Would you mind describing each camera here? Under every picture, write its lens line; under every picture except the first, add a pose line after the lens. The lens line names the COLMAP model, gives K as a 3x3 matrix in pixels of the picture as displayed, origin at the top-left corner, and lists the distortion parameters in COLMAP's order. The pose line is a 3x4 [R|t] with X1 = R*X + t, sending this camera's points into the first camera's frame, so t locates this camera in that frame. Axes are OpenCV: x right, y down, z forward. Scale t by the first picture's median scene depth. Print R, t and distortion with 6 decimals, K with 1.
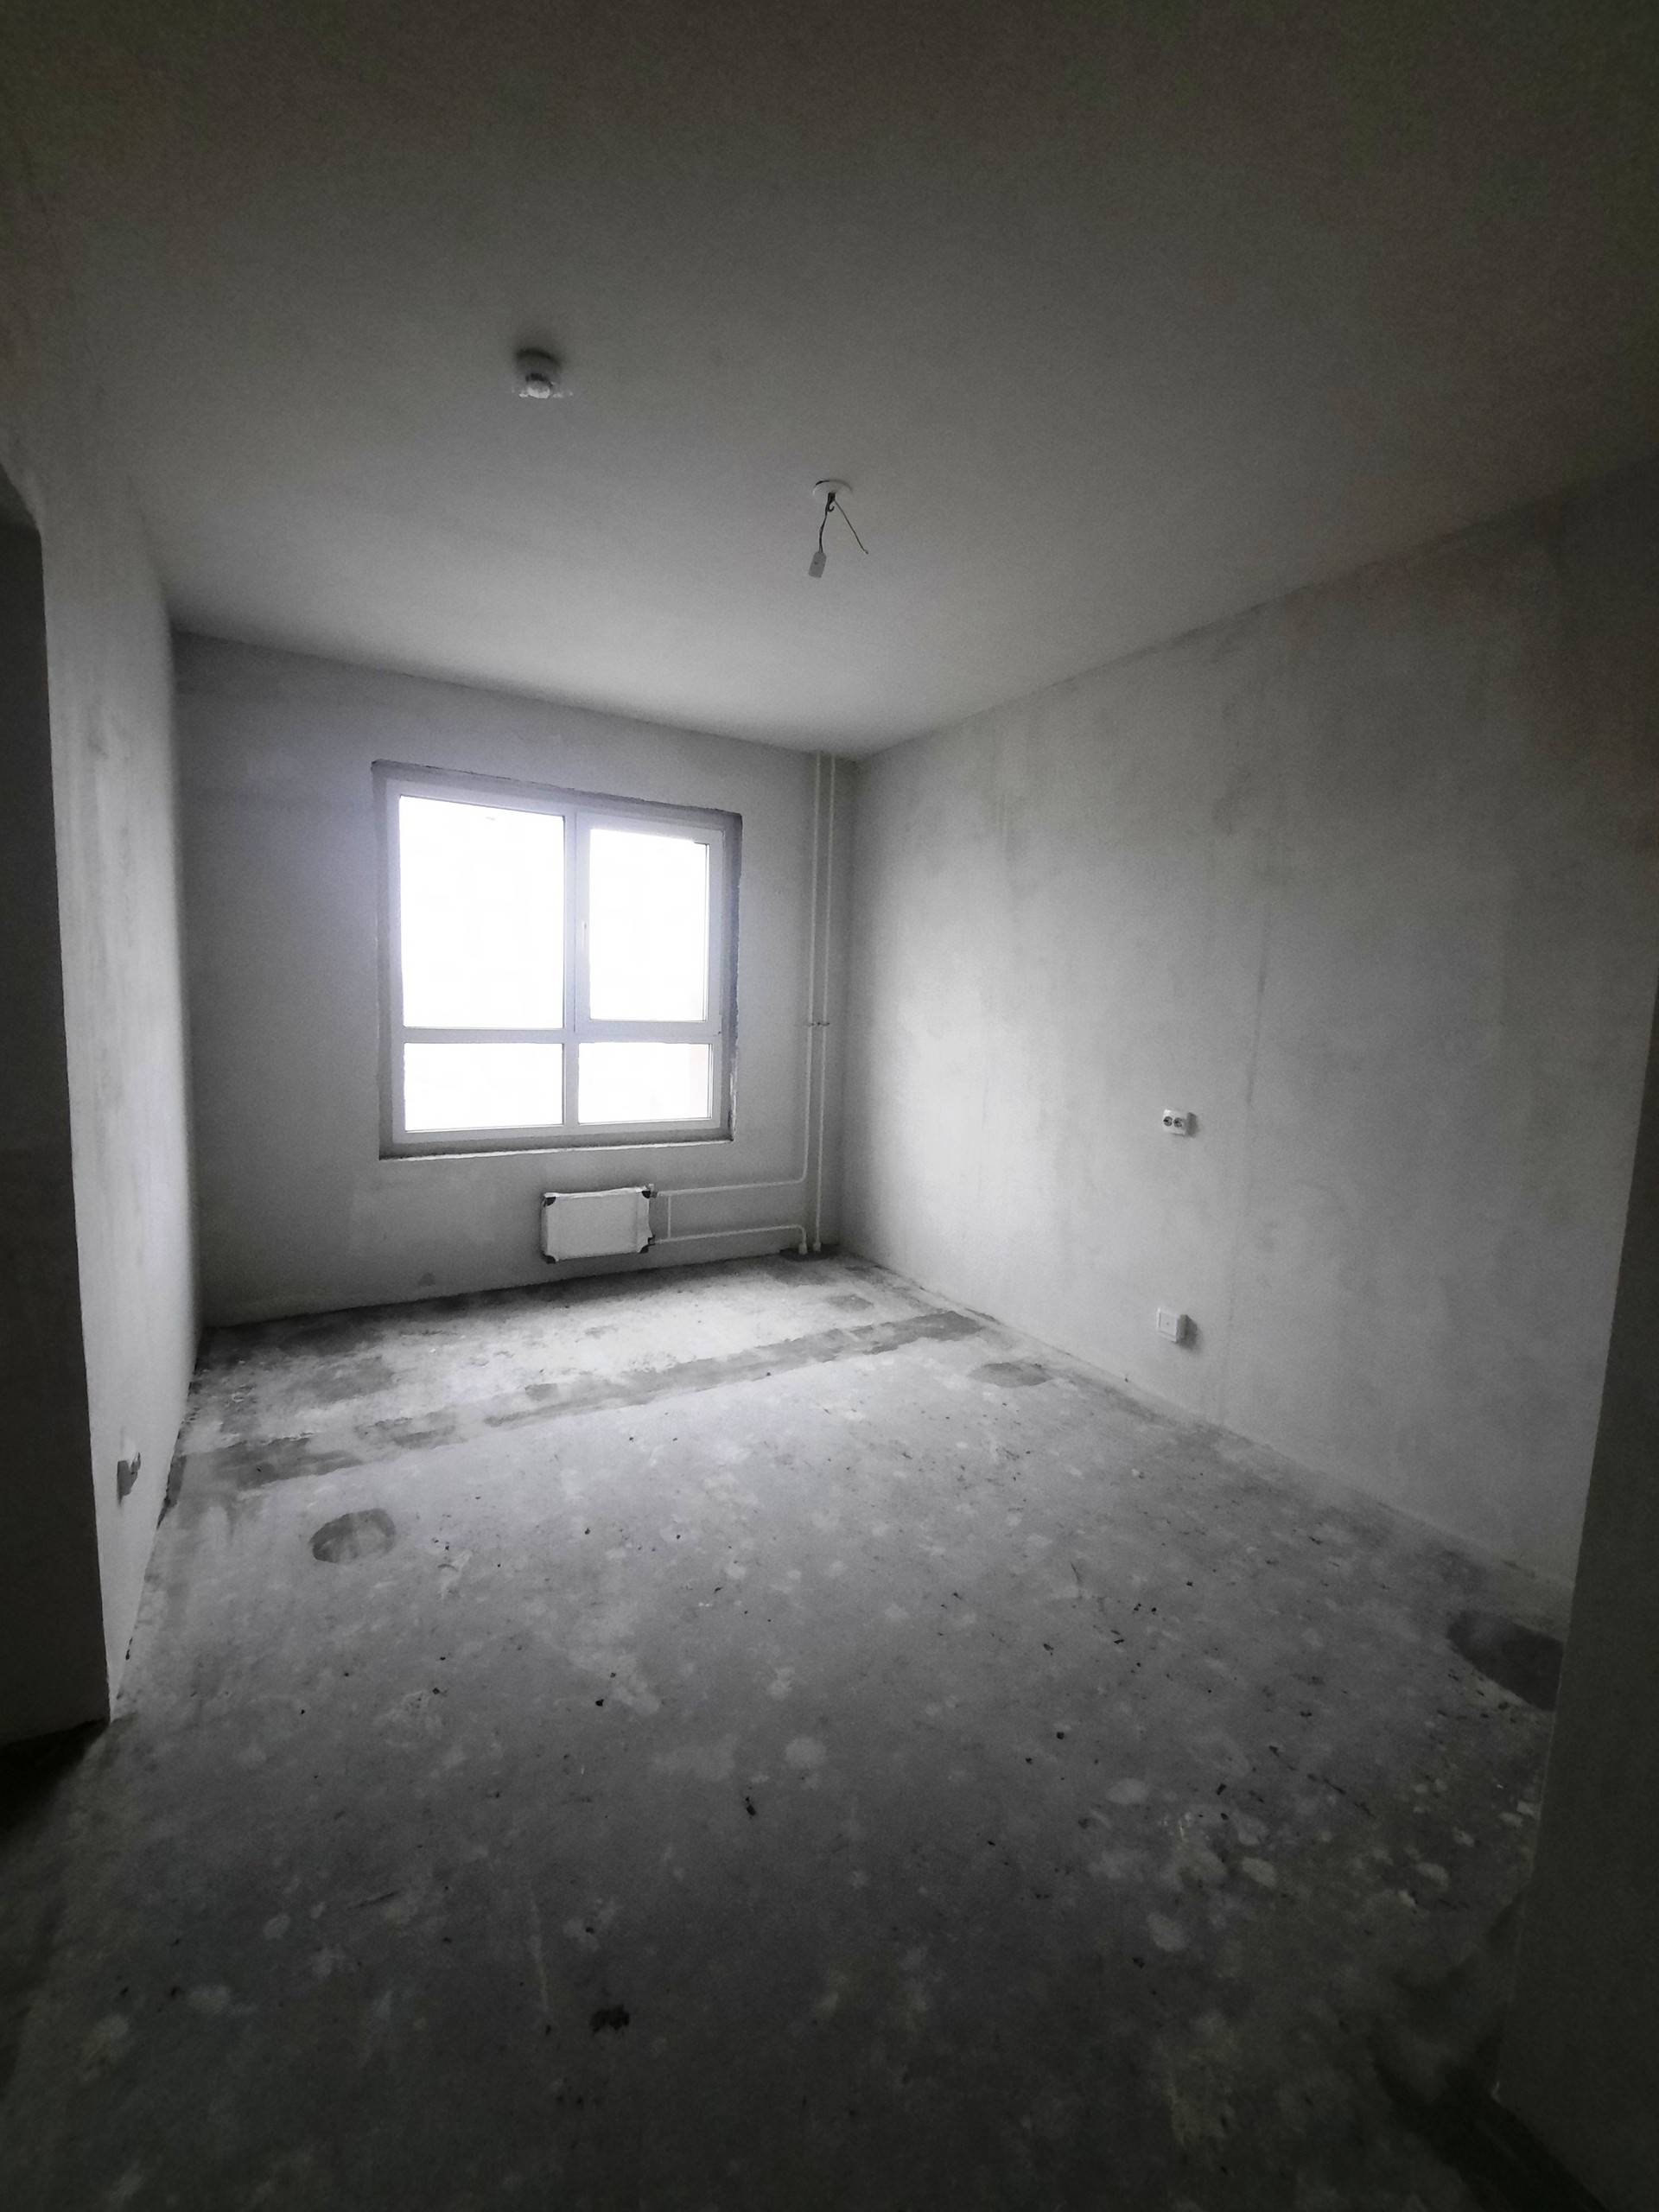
lens RADIAL K [[888.4, 0, 814.4], [0, 888.4, 1086.3], [0, 0, 1]] dist [-0.016538, -0.000074]
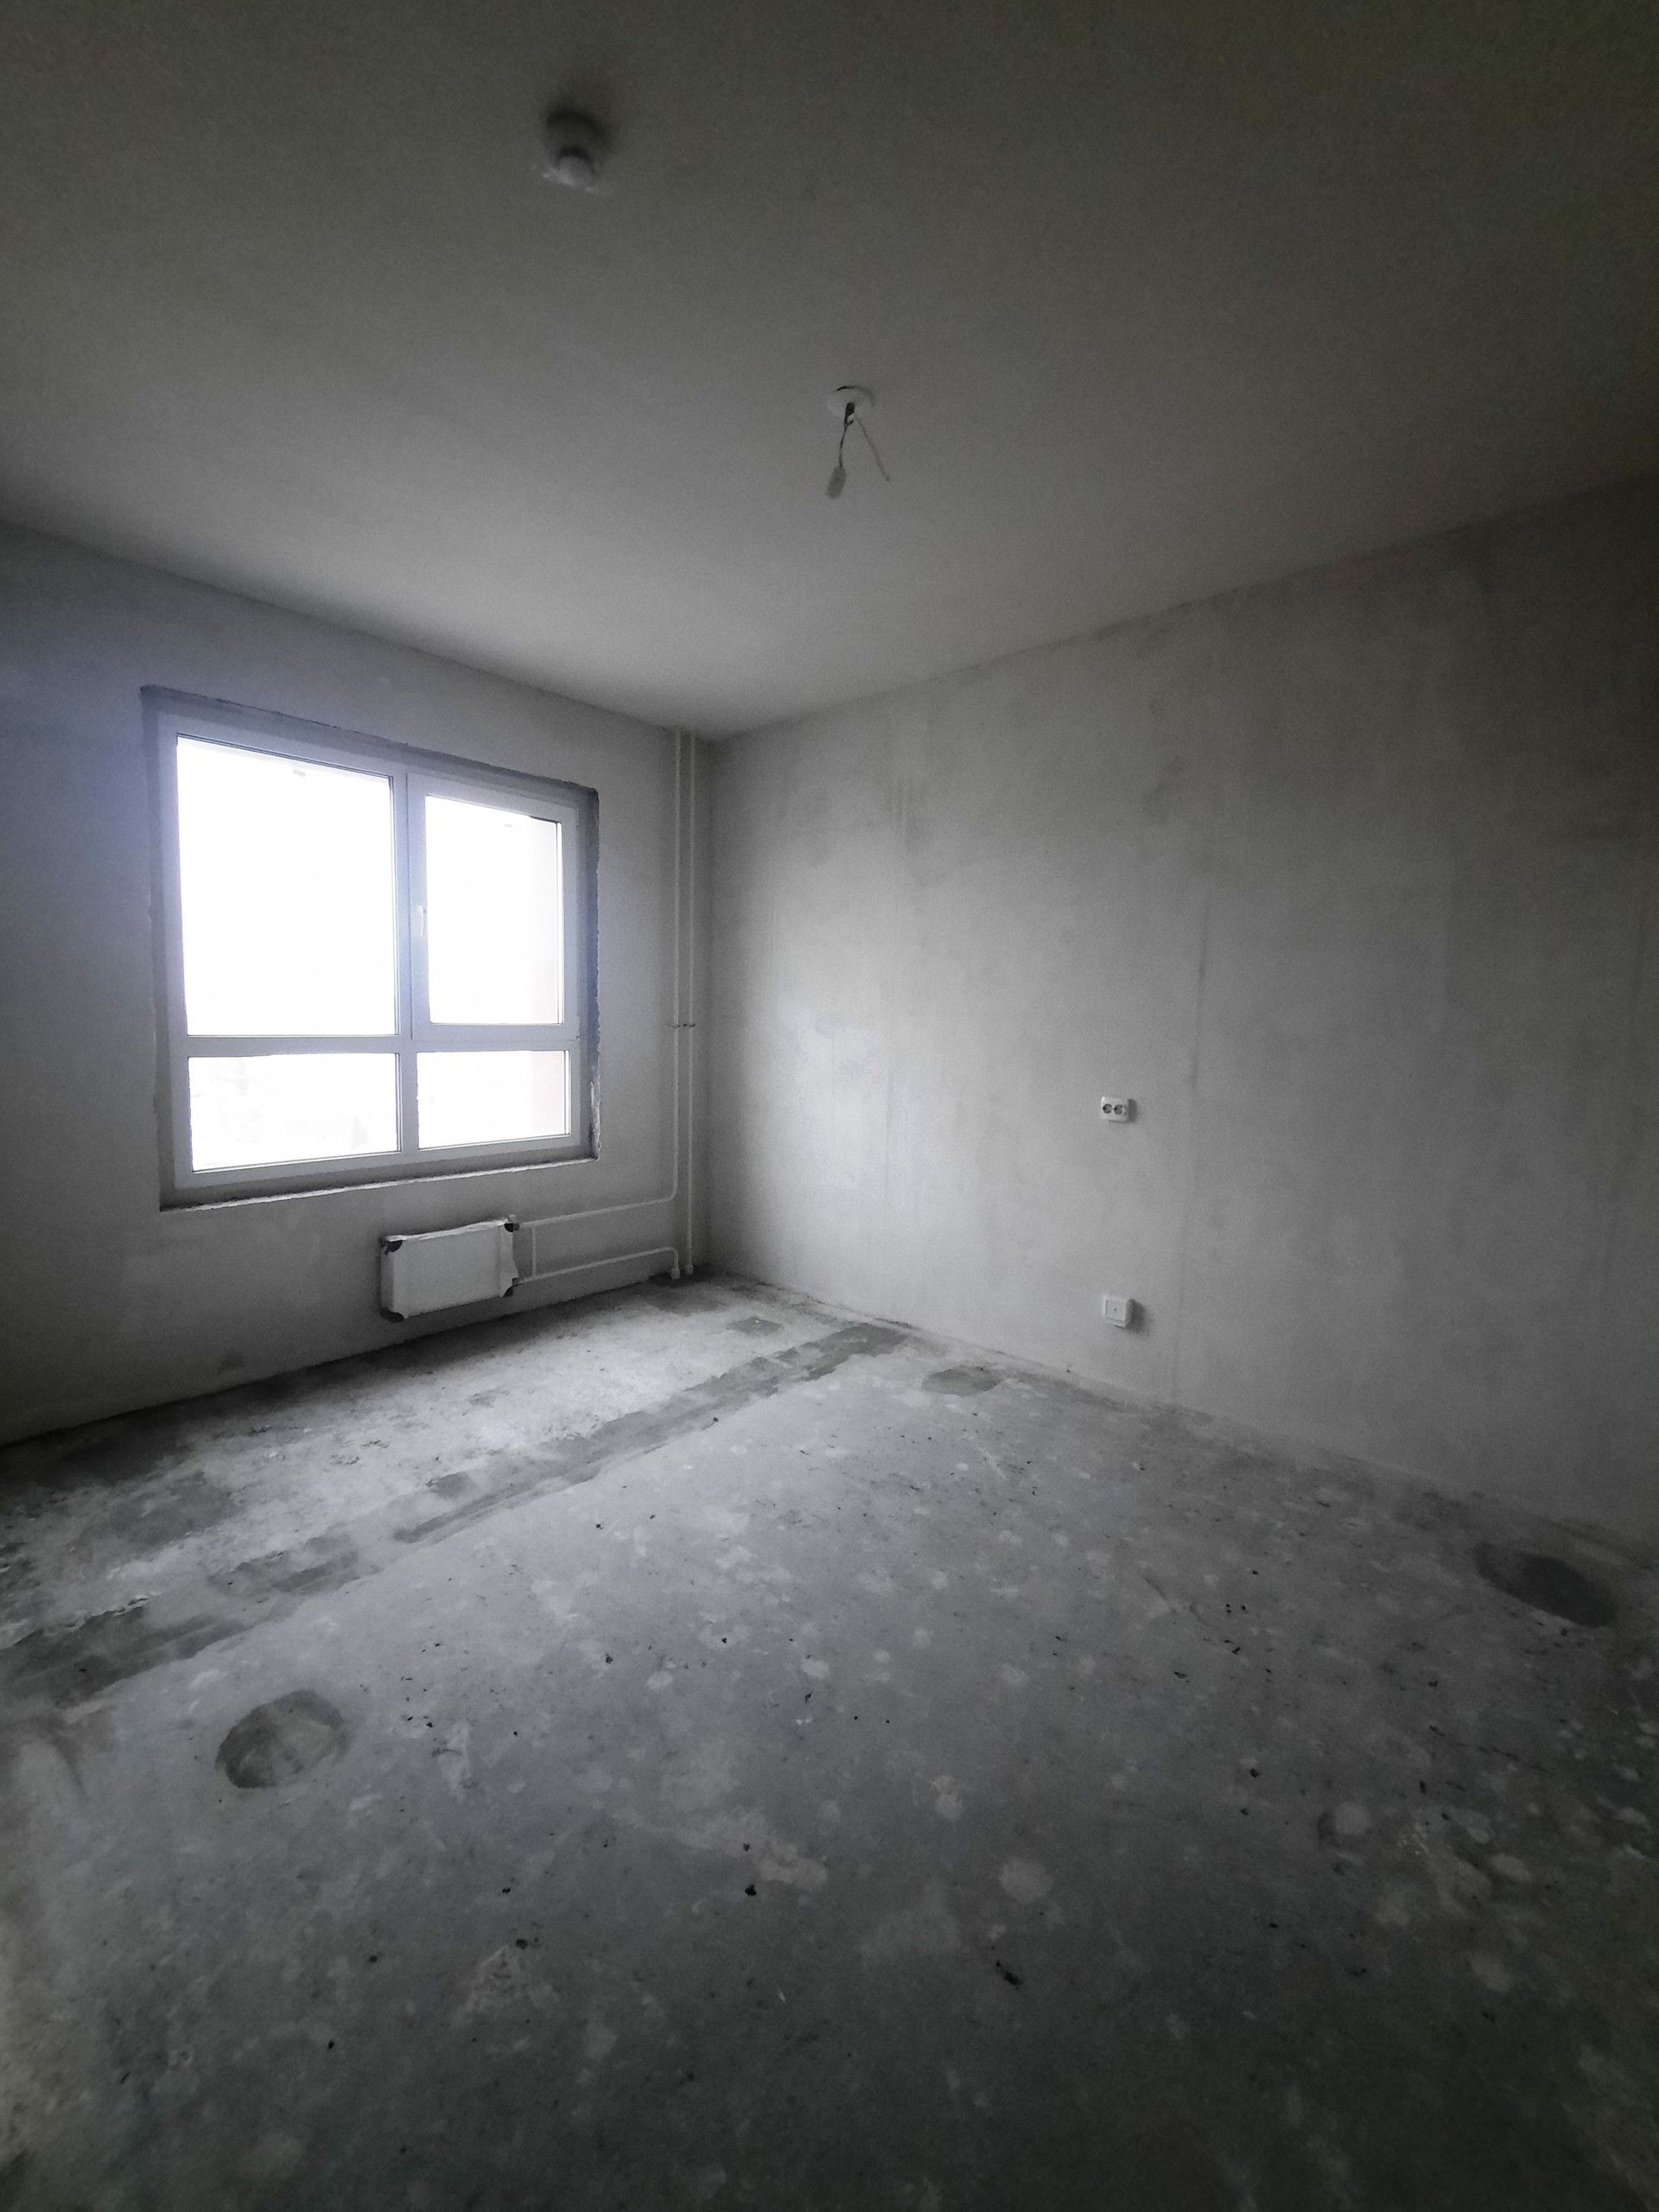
lens RADIAL K [[888.4, 0, 814.4], [0, 888.4, 1086.3], [0, 0, 1]] dist [-0.016538, -0.000074]
pose [[0.954794, -0.039985, 0.294566, -0.212799], [0.043485, 0.999040, -0.005339, 0.004737], [-0.294069, 0.017907, 0.955616, 0.134490]]
